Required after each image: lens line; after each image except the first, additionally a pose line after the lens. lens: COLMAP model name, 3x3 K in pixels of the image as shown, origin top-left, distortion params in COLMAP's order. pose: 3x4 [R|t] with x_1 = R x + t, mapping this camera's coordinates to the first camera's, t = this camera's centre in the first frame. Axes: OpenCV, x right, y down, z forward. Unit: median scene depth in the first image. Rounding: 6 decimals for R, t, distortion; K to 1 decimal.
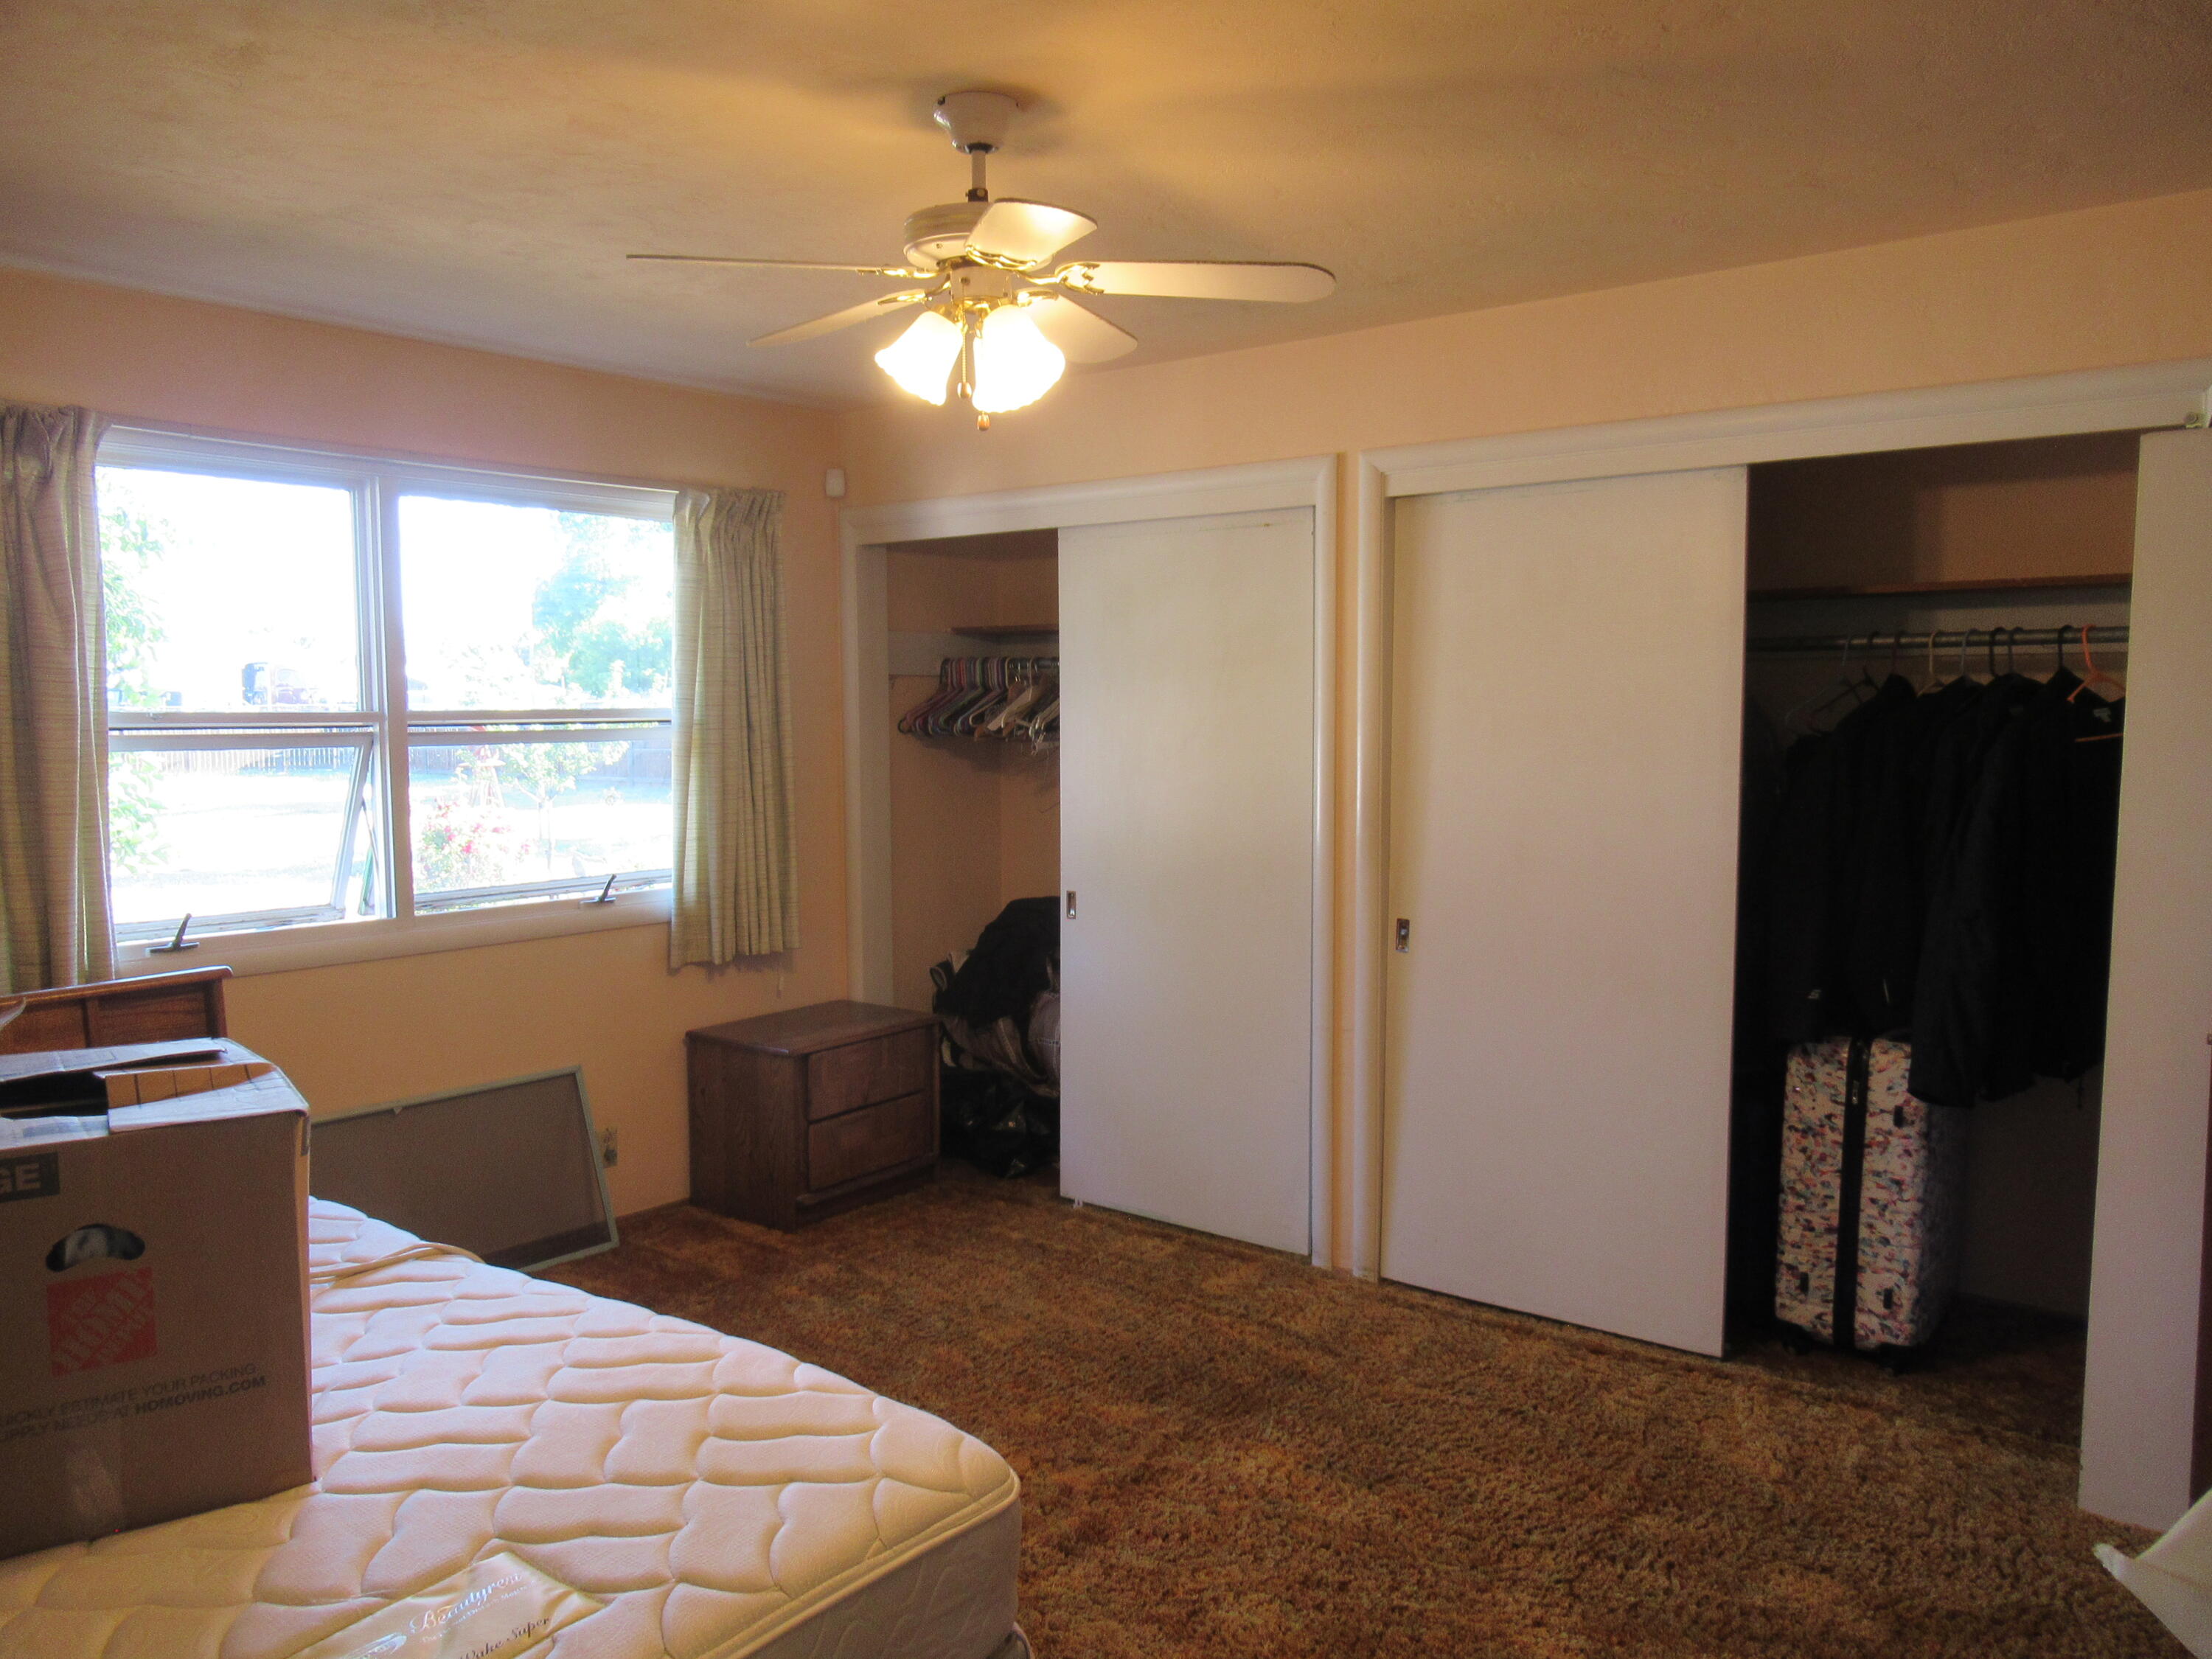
lens RADIAL K [[1645.3, 0, 1106.0], [0, 1645.3, 829.5], [0, 0, 1]] dist [-0.001223, 0.000788]
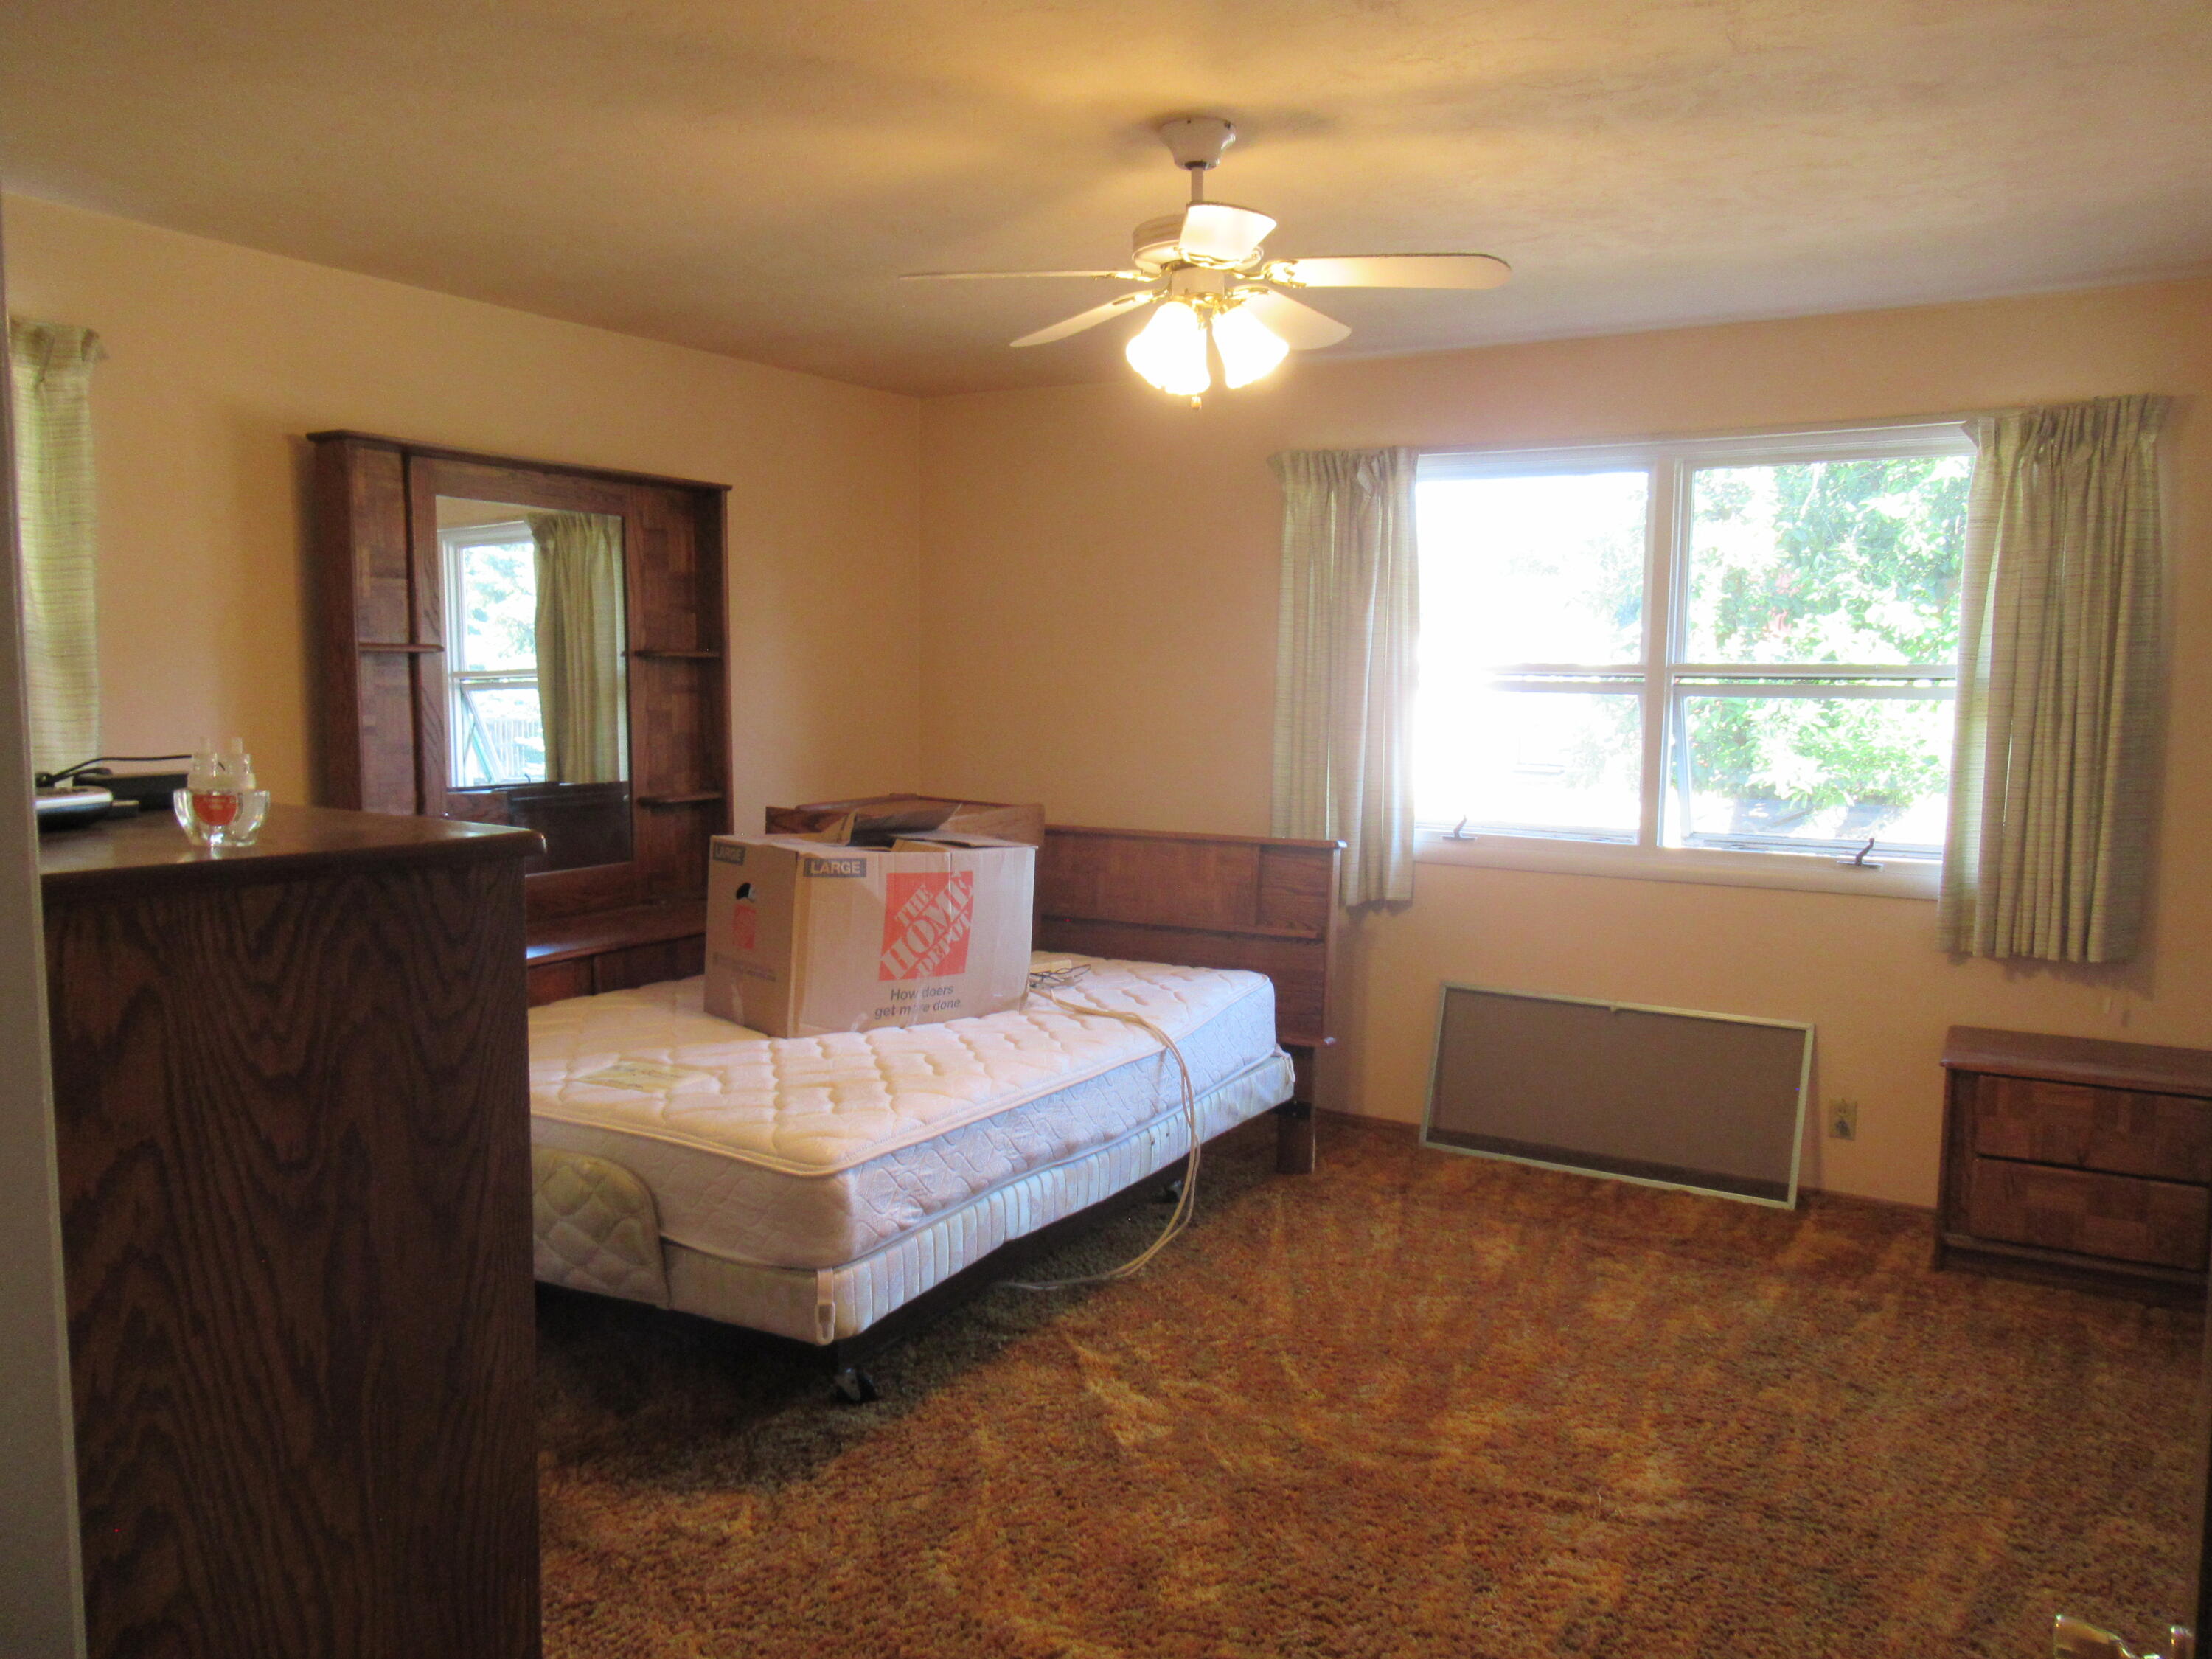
lens RADIAL K [[1673.7, 0, 1106.5], [0, 1673.7, 872.9], [0, 0, 1]] dist [0.000856, -0.000644]
pose [[0.112437, 0.129549, -0.985178, 0.649805], [-0.085557, 0.989045, 0.120293, -0.034348], [0.989969, 0.070763, 0.122289, 0.474961]]
